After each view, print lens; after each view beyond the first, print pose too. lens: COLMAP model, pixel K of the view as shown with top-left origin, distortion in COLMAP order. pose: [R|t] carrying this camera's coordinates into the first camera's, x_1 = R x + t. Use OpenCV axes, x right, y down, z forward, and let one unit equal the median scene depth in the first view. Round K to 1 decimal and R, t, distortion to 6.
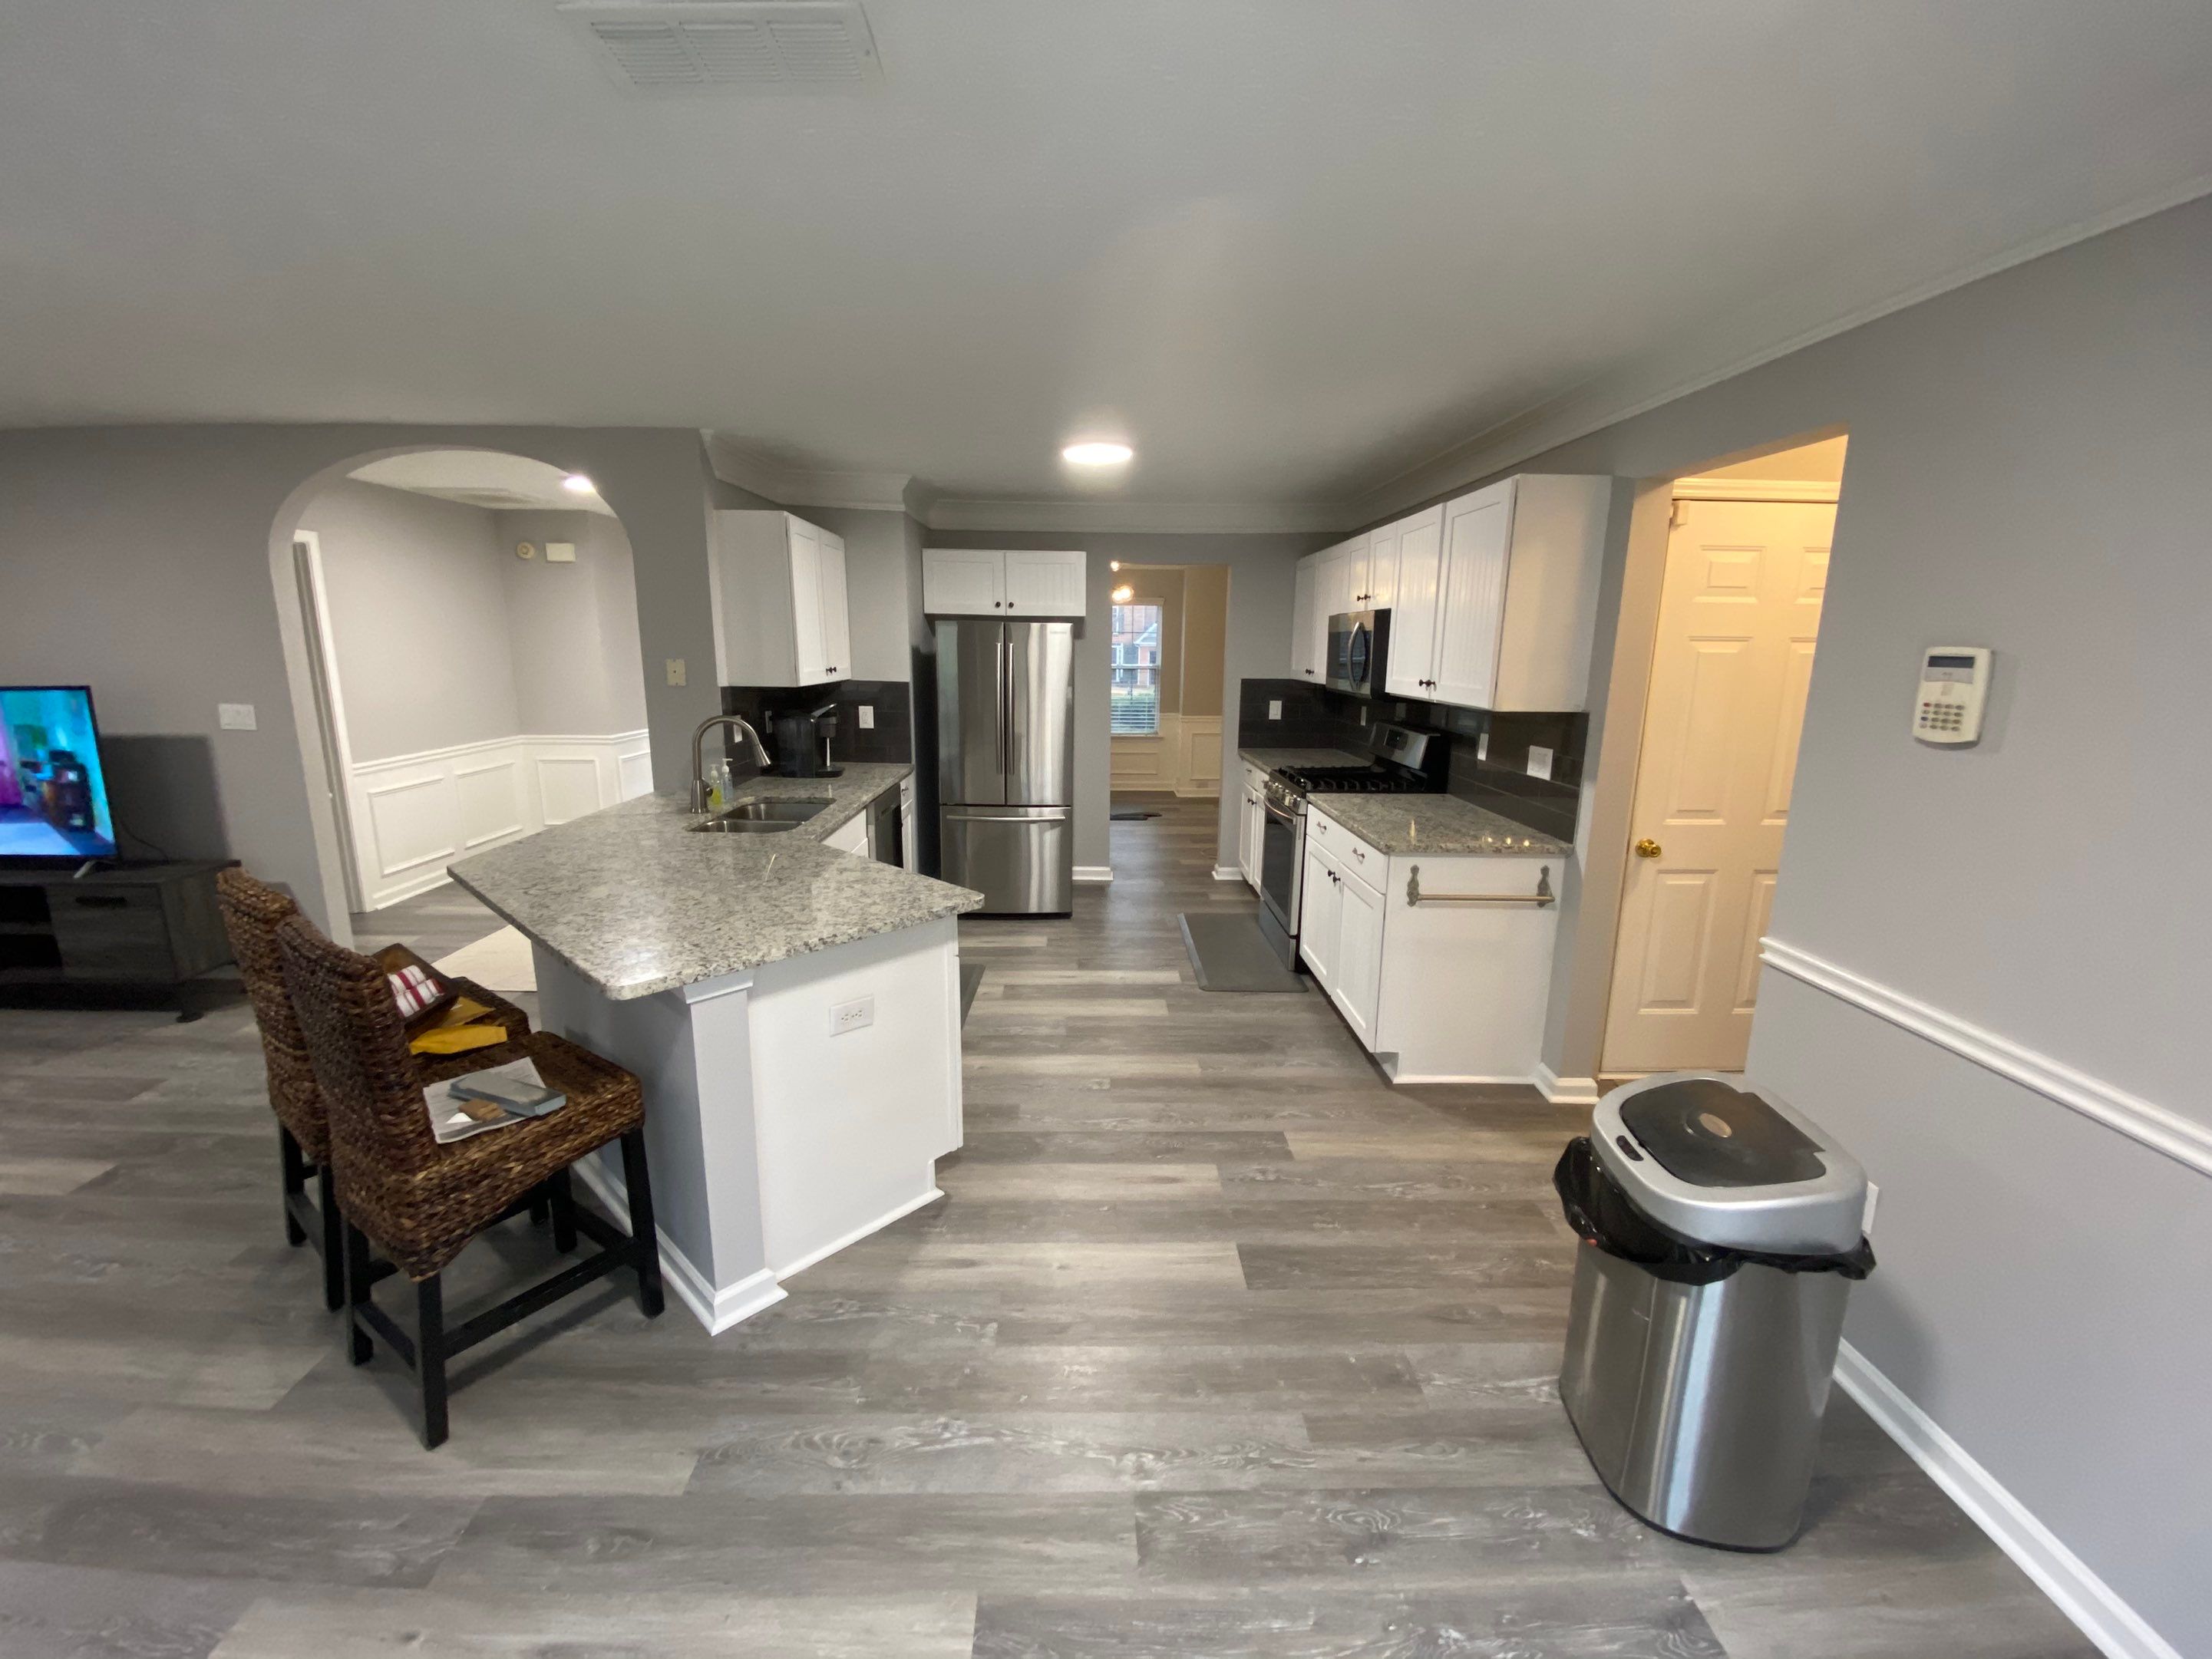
lens RADIAL K [[889.0, 0, 1091.9], [0, 889.0, 826.9], [0, 0, 1]] dist [0.006889, -0.012683]
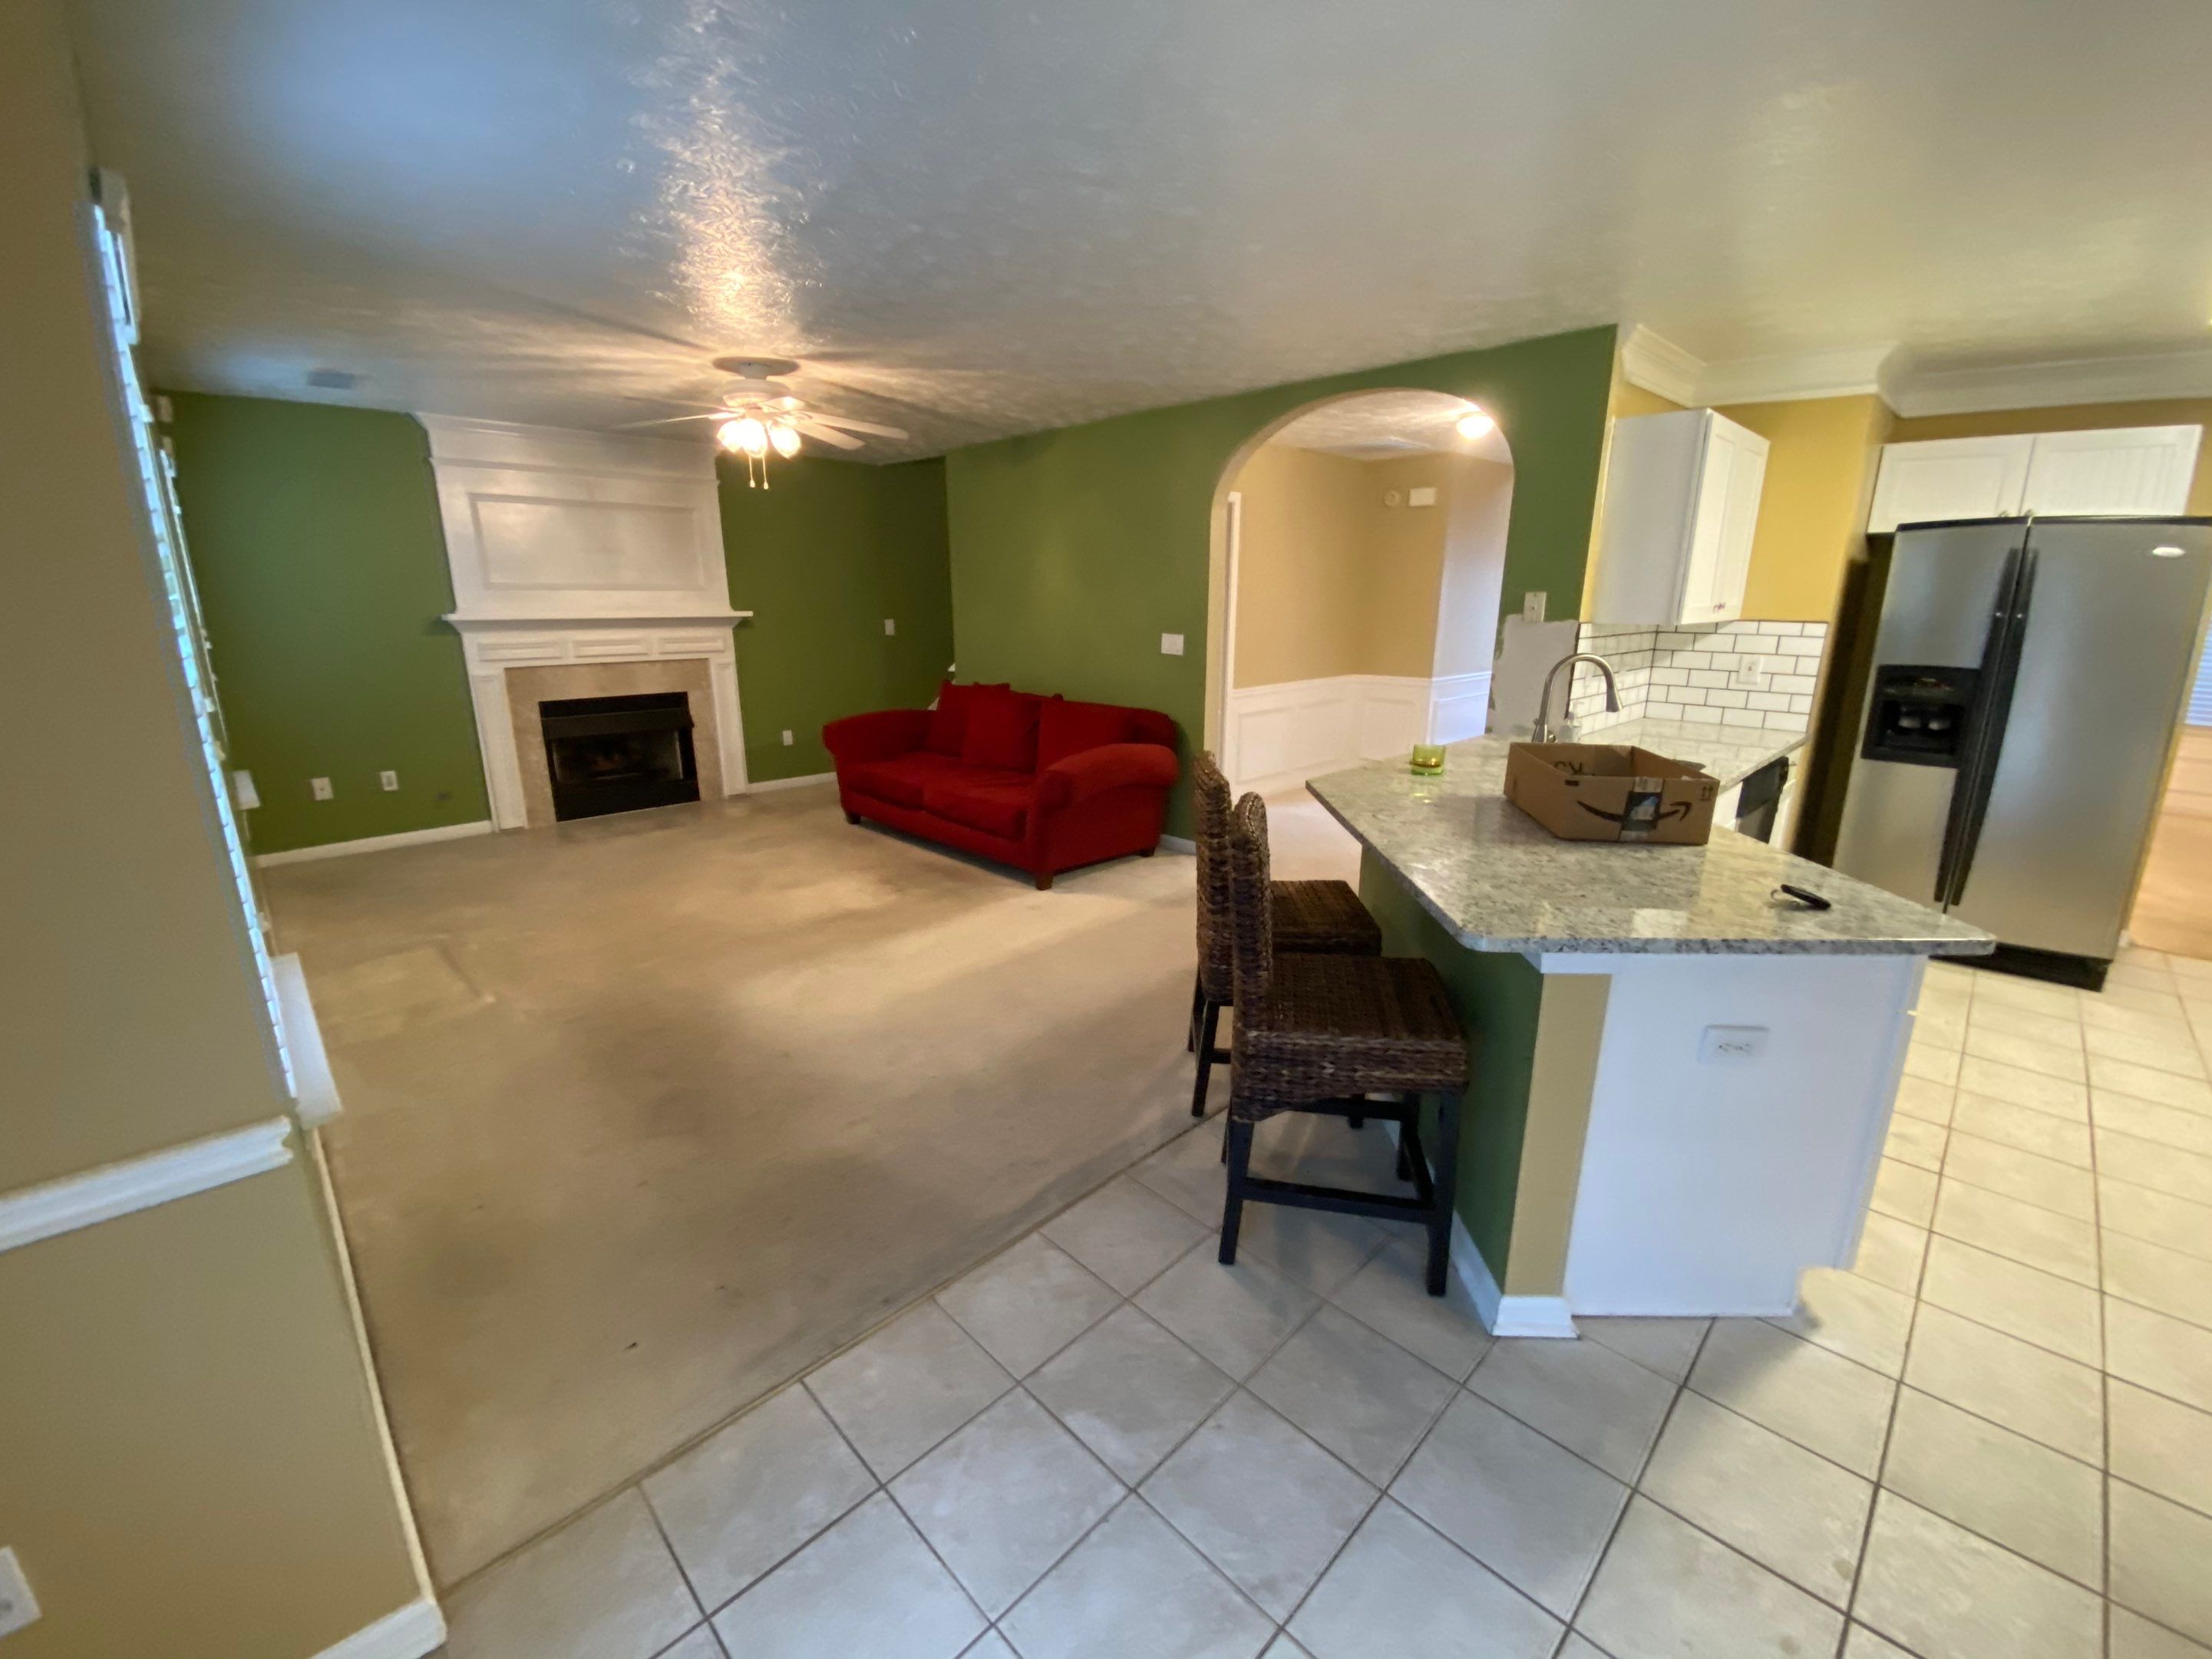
lens RADIAL K [[889.0, 0, 1098.9], [0, 889.0, 813.5], [0, 0, 1]] dist [0.006889, -0.012683]
pose [[0.678229, 0.164783, -0.716137, -0.094590], [-0.138598, 0.985728, 0.095555, 0.013896], [0.721662, 0.034447, 0.691388, 0.053766]]
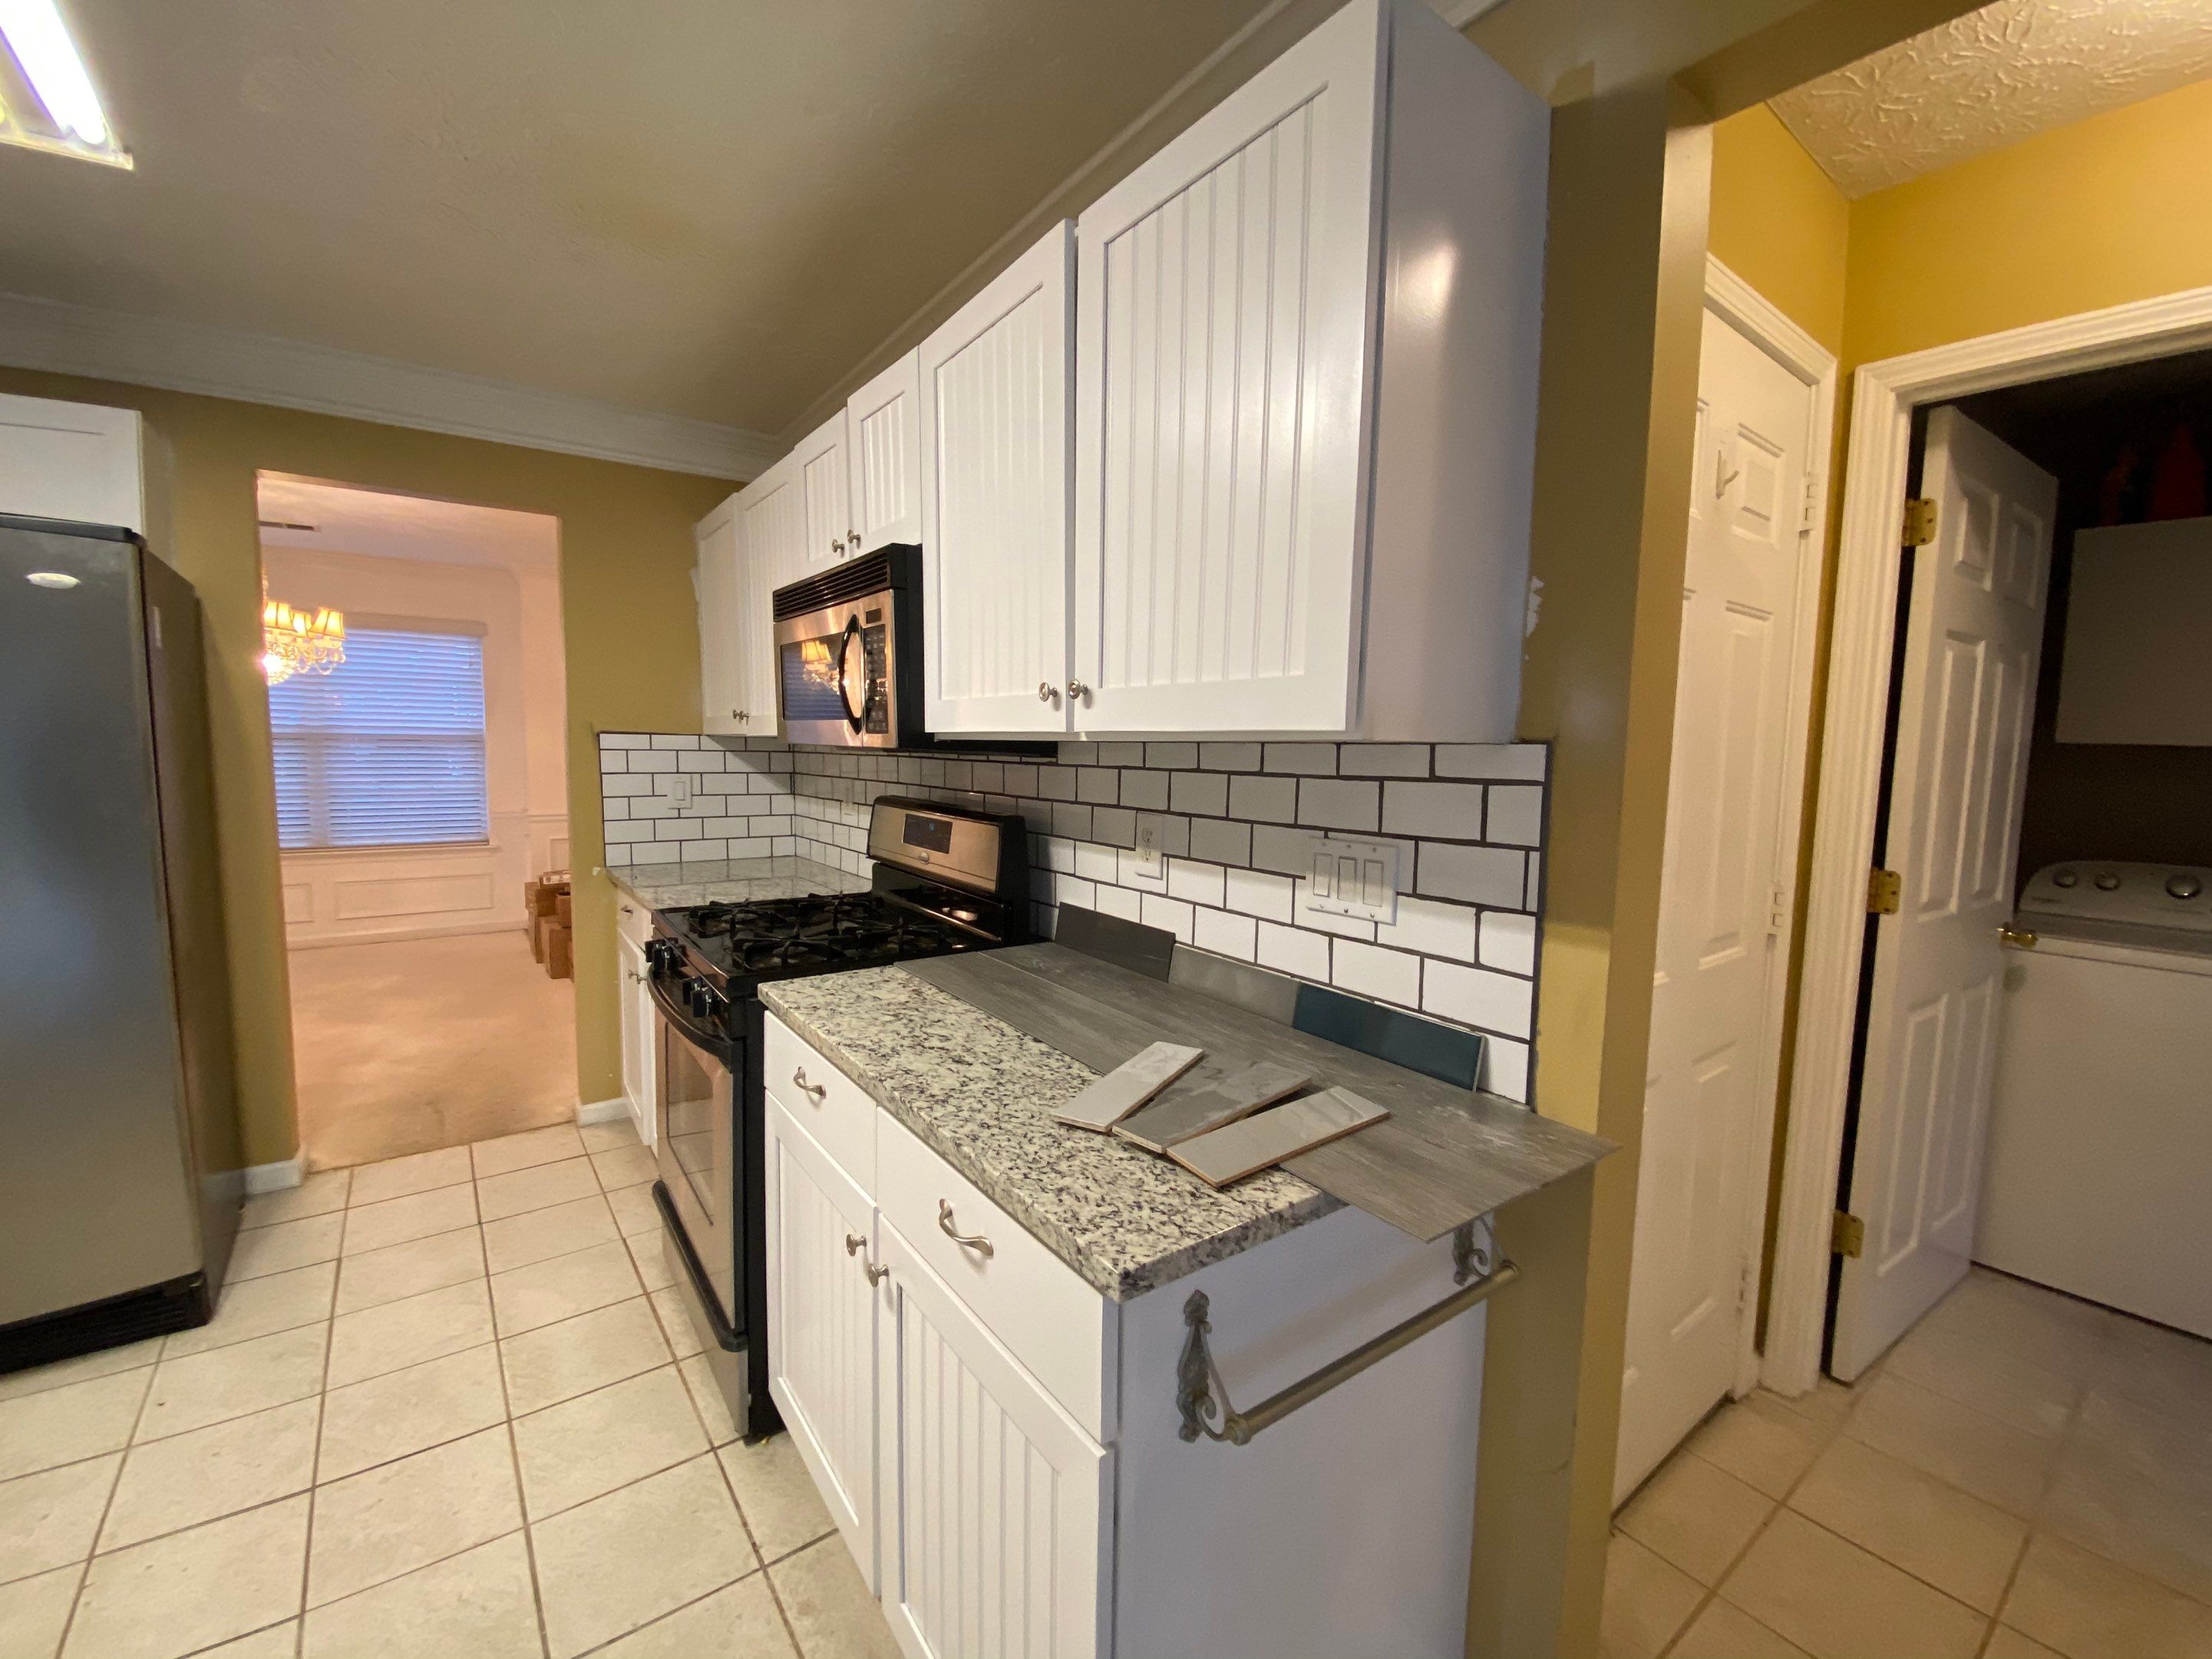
lens RADIAL K [[889.0, 0, 1105.3], [0, 889.0, 832.3], [0, 0, 1]] dist [0.006889, -0.012683]
pose [[0.810109, -0.051578, 0.584006, 0.186664], [0.107026, 0.992394, -0.060817, -0.085739], [-0.576427, 0.111772, 0.809468, 0.779193]]
